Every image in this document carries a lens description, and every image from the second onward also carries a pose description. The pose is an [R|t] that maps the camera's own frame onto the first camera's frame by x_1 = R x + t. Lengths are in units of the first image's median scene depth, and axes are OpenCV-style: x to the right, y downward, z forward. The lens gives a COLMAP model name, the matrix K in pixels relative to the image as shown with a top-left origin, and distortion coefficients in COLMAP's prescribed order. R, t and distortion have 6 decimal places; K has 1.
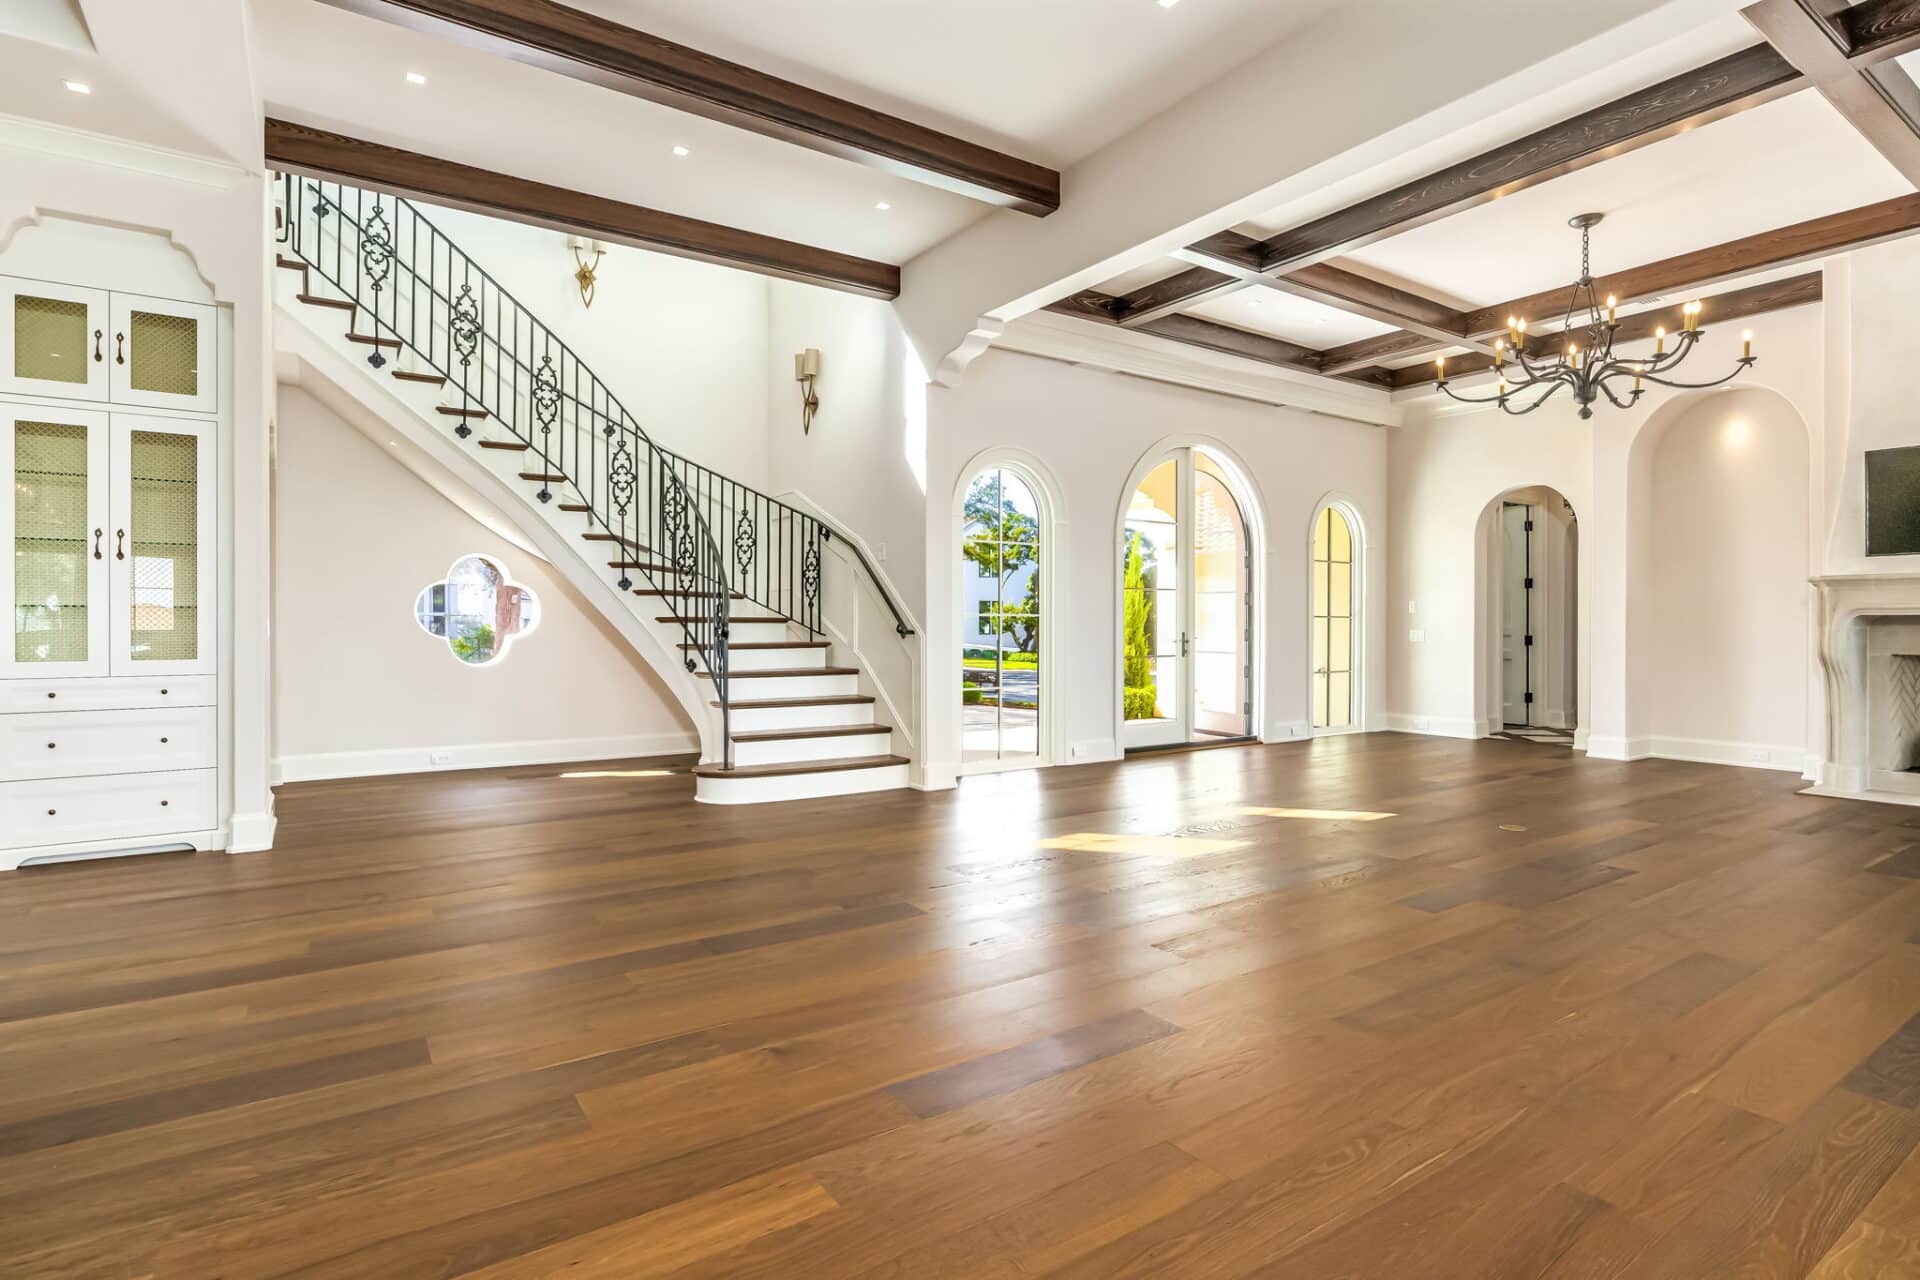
lens RADIAL K [[979.9, 0, 954.9], [0, 979.9, 635.7], [0, 0, 1]] dist [-0.017606, 0.004088]
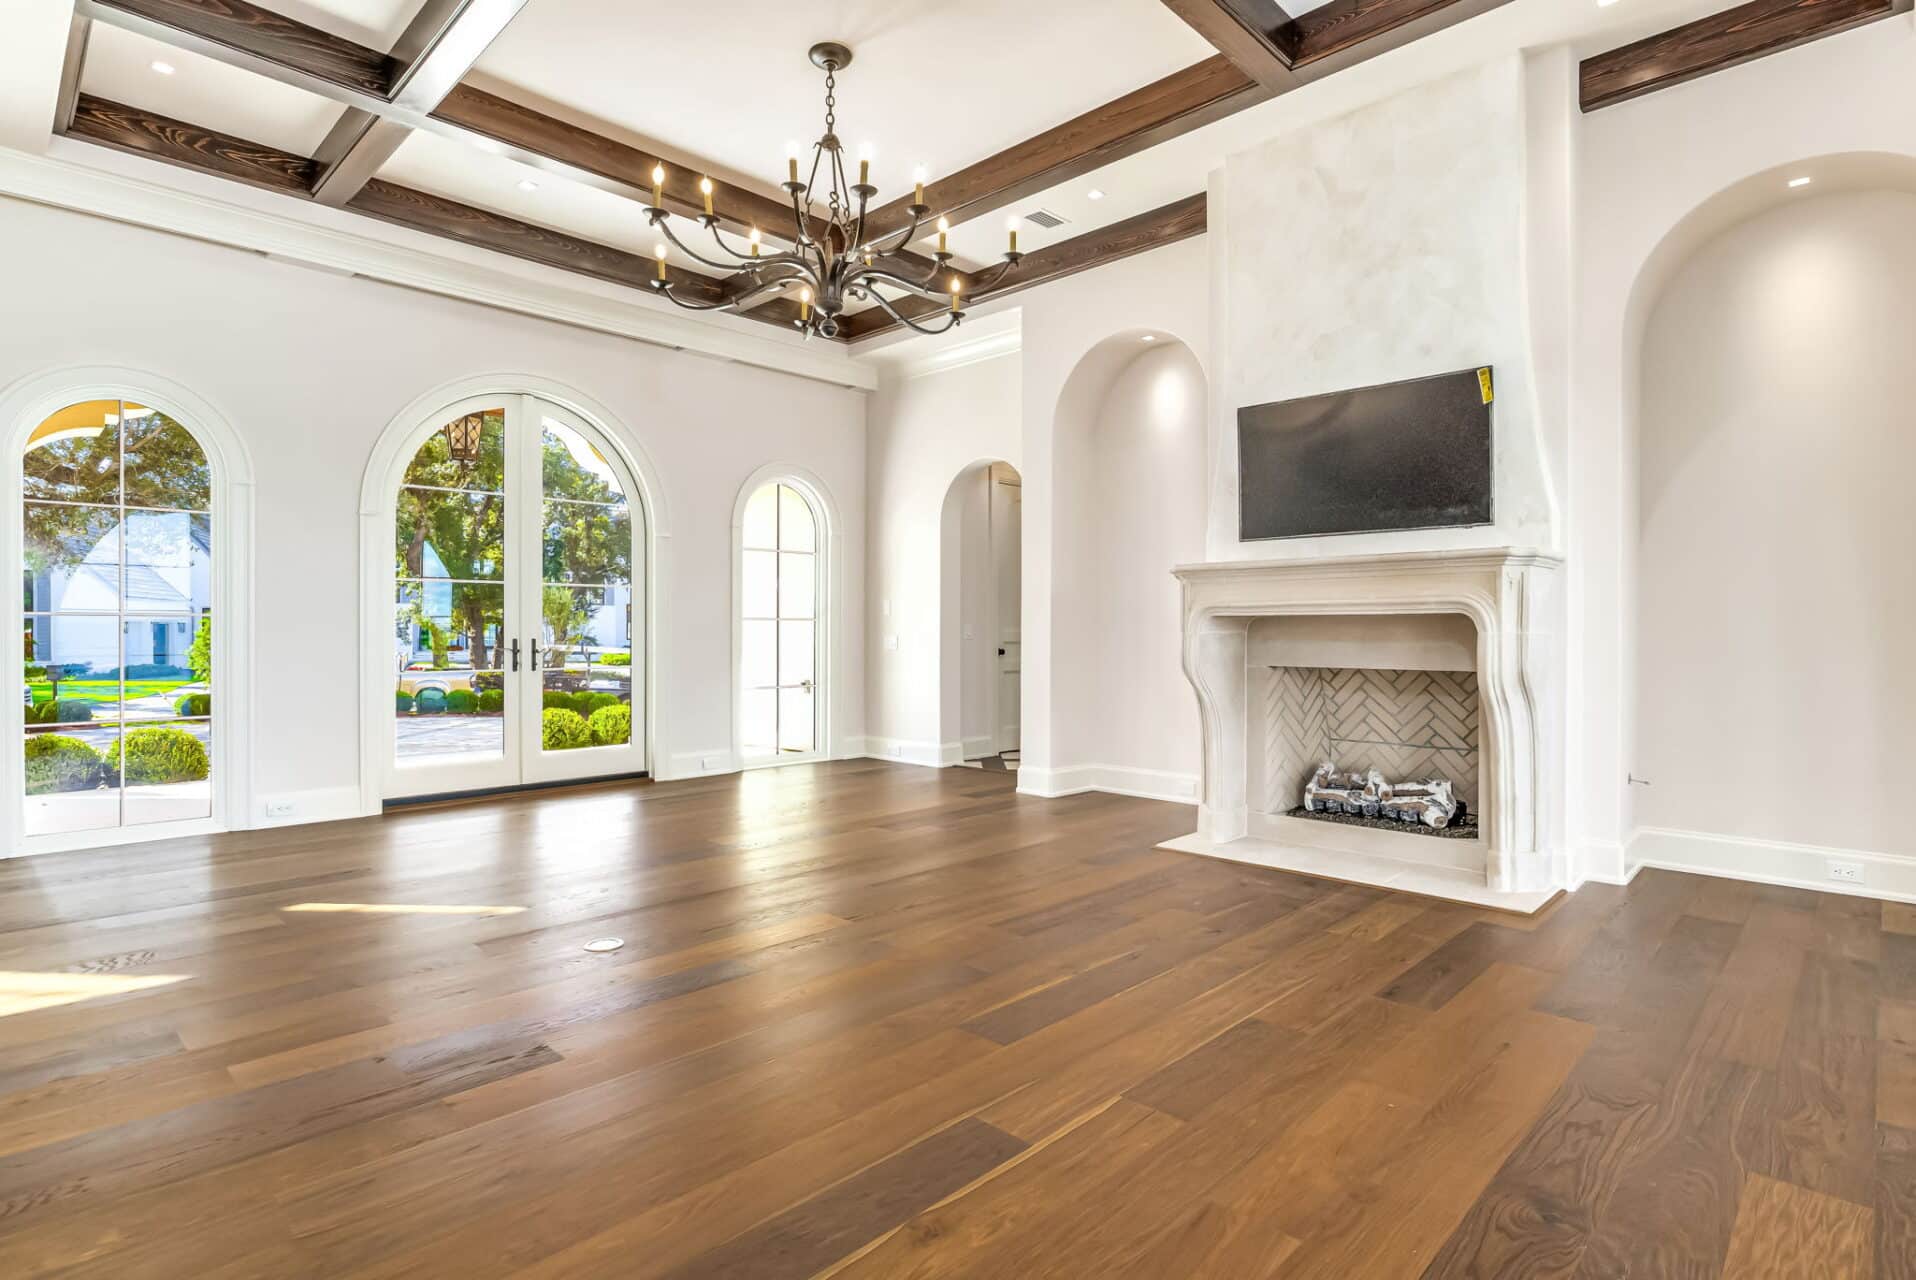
lens RADIAL K [[977.9, 0, 960.4], [0, 977.9, 638.8], [0, 0, 1]] dist [-0.017606, 0.004088]
pose [[0.980188, -0.001188, 0.198064, 0.418327], [0.001262, 0.999999, -0.000248, -0.002596], [-0.198063, 0.000493, 0.980189, 0.200976]]
